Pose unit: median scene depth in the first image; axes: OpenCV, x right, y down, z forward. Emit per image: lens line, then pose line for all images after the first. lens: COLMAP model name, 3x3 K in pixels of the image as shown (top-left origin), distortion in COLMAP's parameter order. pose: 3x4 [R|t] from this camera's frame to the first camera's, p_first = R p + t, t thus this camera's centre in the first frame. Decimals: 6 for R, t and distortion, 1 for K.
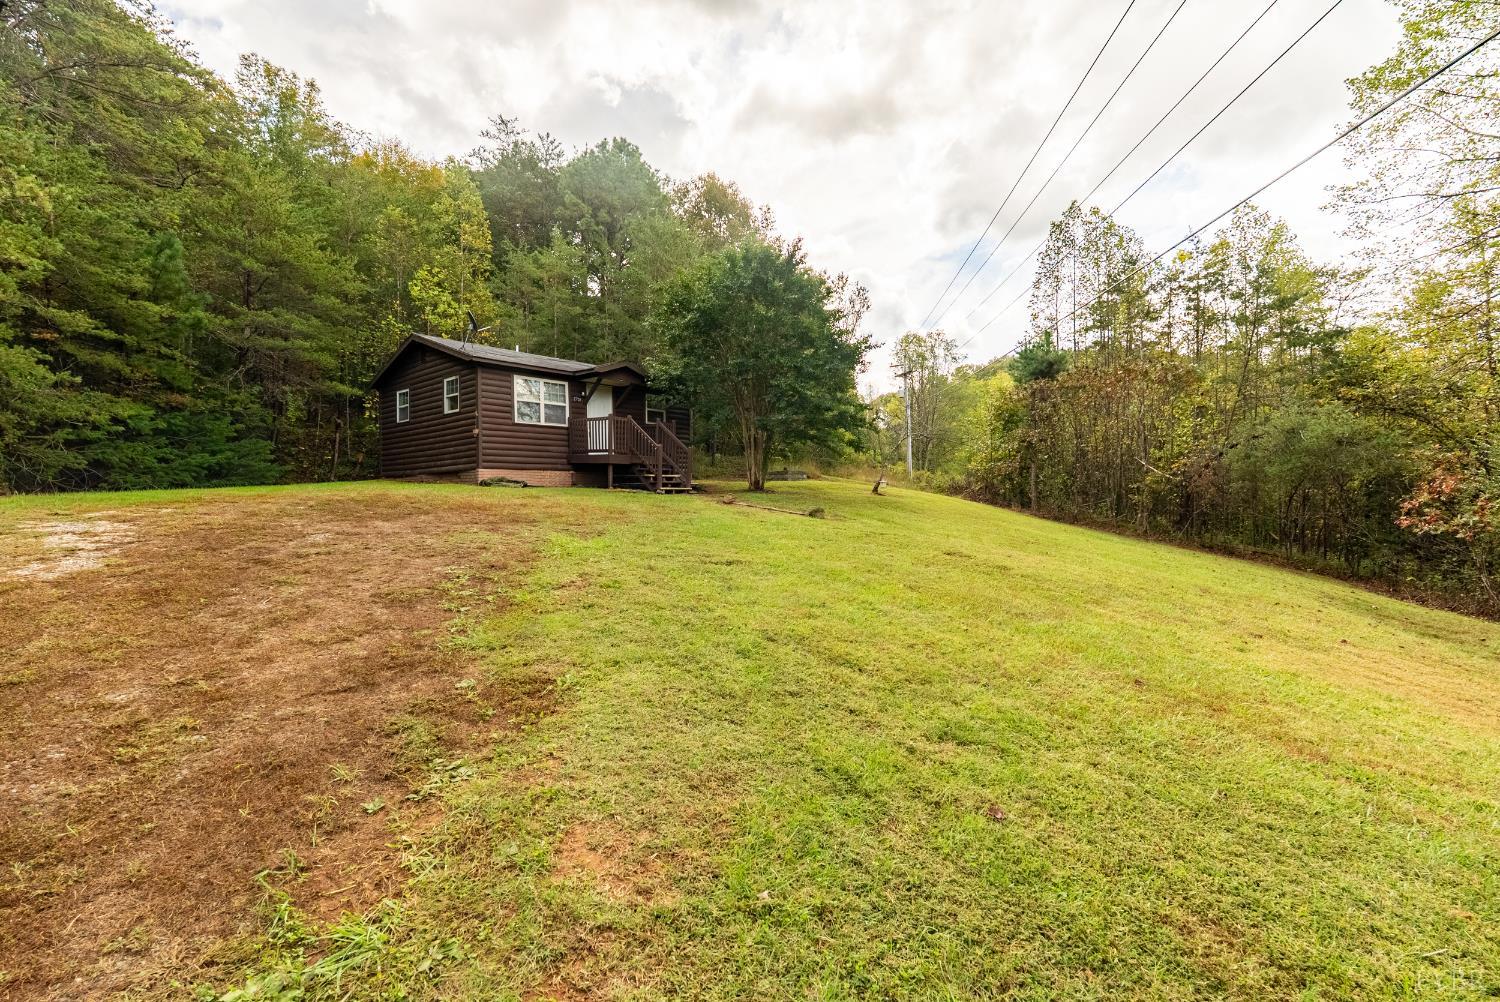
lens RADIAL K [[663.8, 0, 743.7], [0, 663.8, 501.5], [0, 0, 1]] dist [0.001842, 0.000256]
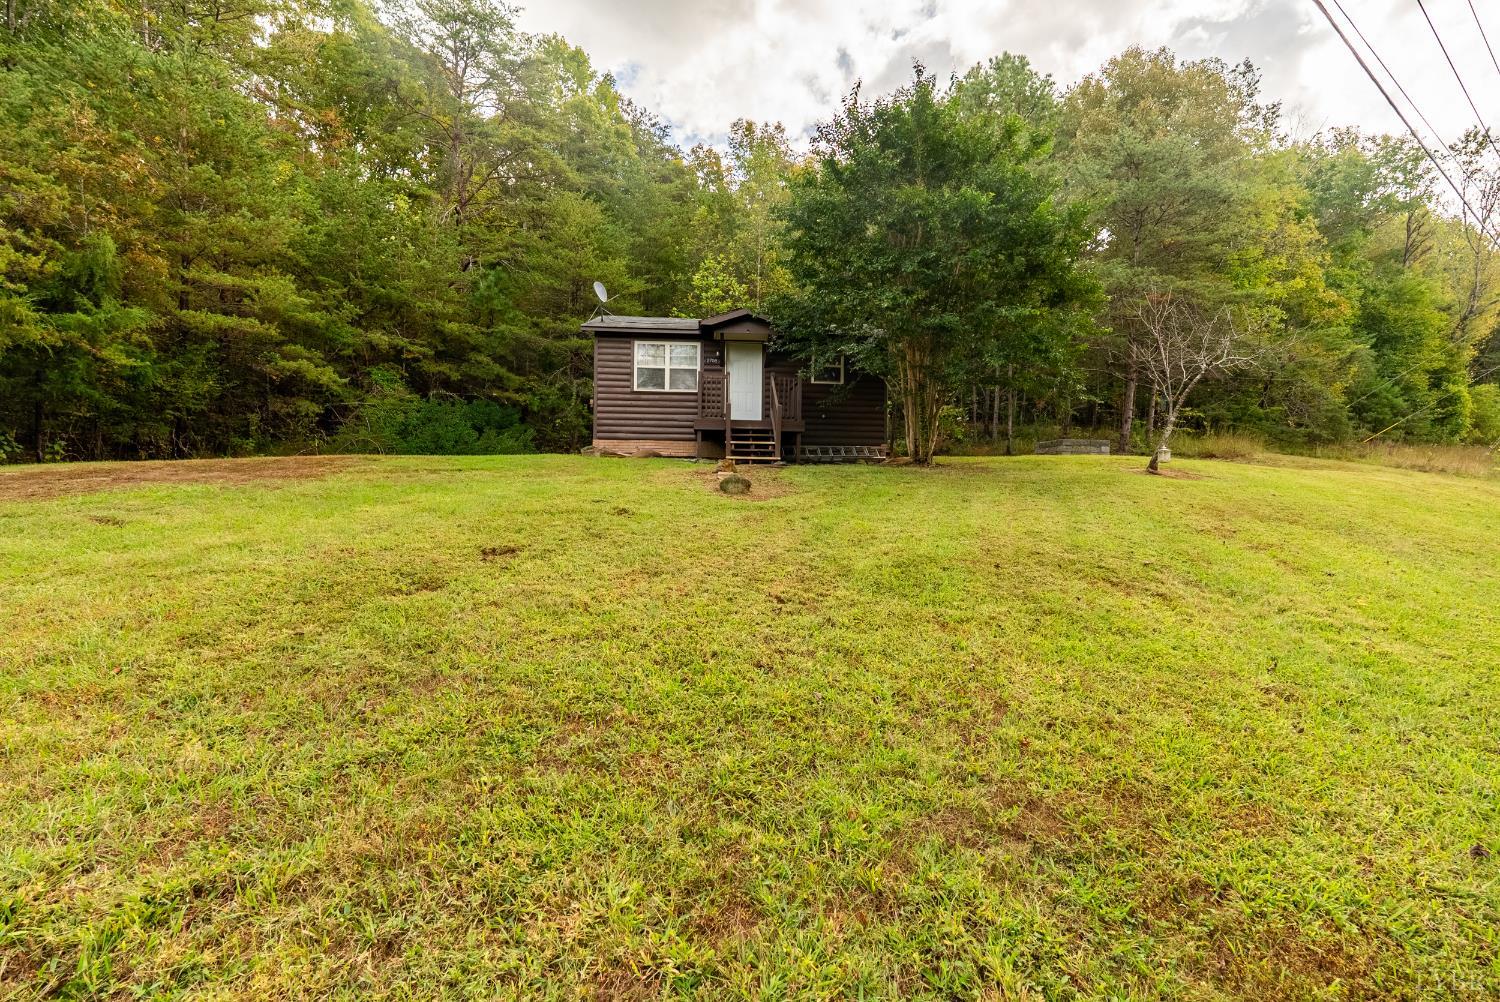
lens RADIAL K [[663.8, 0, 751.7], [0, 663.8, 495.7], [0, 0, 1]] dist [0.001842, 0.000256]
pose [[0.716020, 0.030207, -0.697426, 0.422933], [-0.029323, 0.999483, 0.013186, 0.013574], [0.697464, 0.011009, 0.716535, 0.412638]]
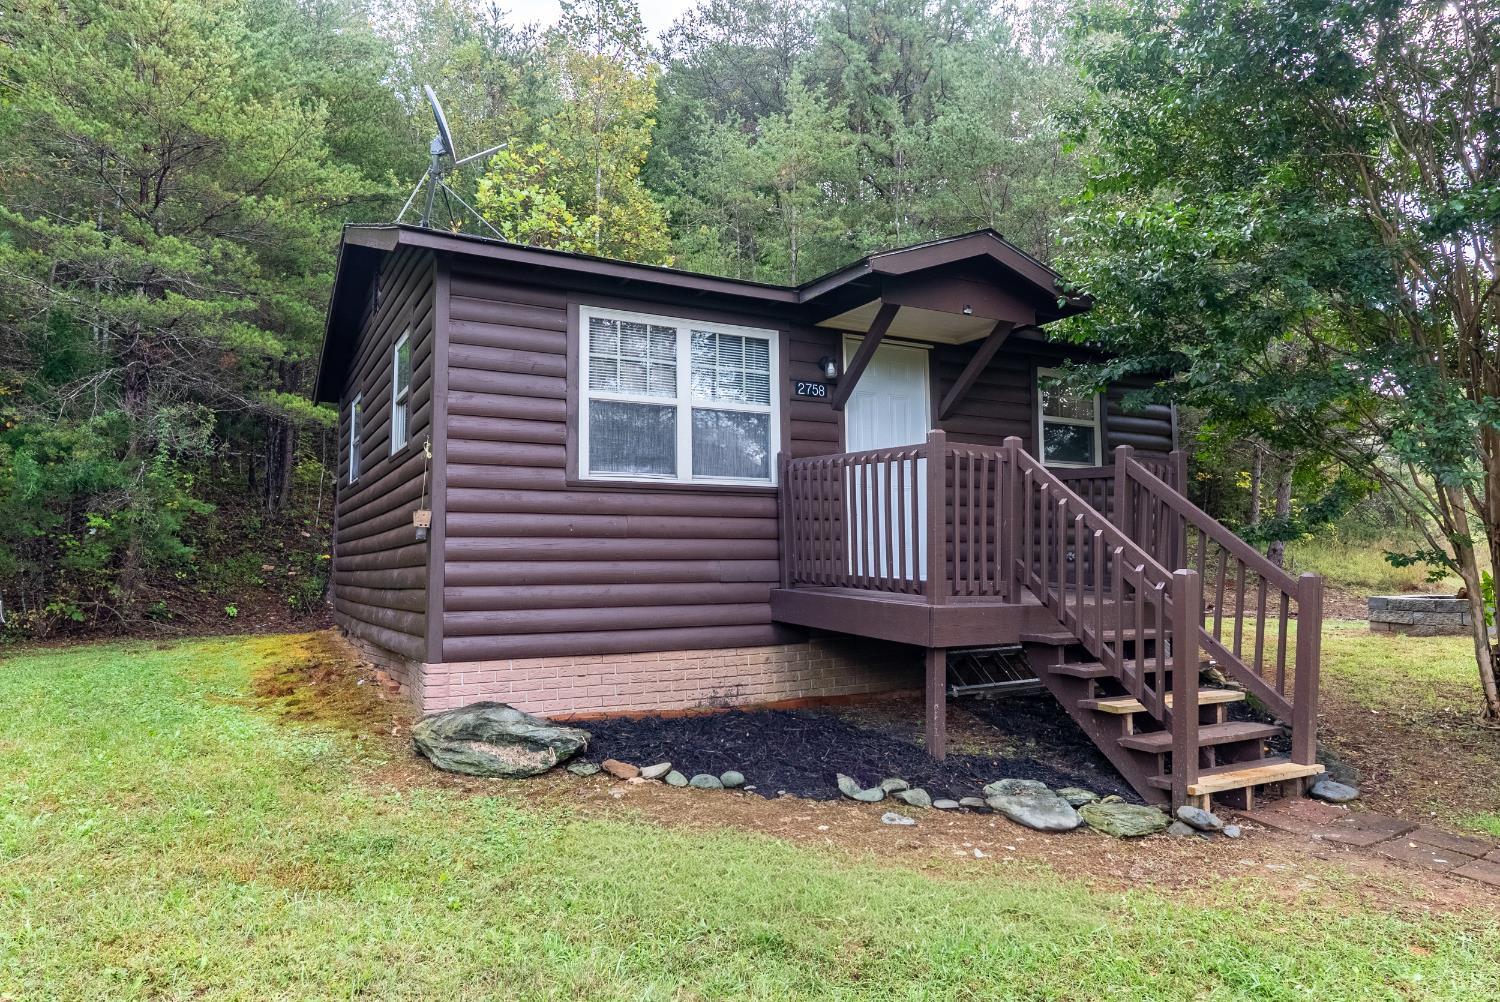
lens RADIAL K [[950.5, 0, 749.1], [0, 950.5, 502.3], [0, 0, 1]] dist [-0.001363, -0.000707]
pose [[0.938925, -0.017002, -0.343703, -0.139945], [-0.008495, 0.997329, -0.072541, -0.077890], [0.344018, 0.071030, 0.936273, 0.627878]]
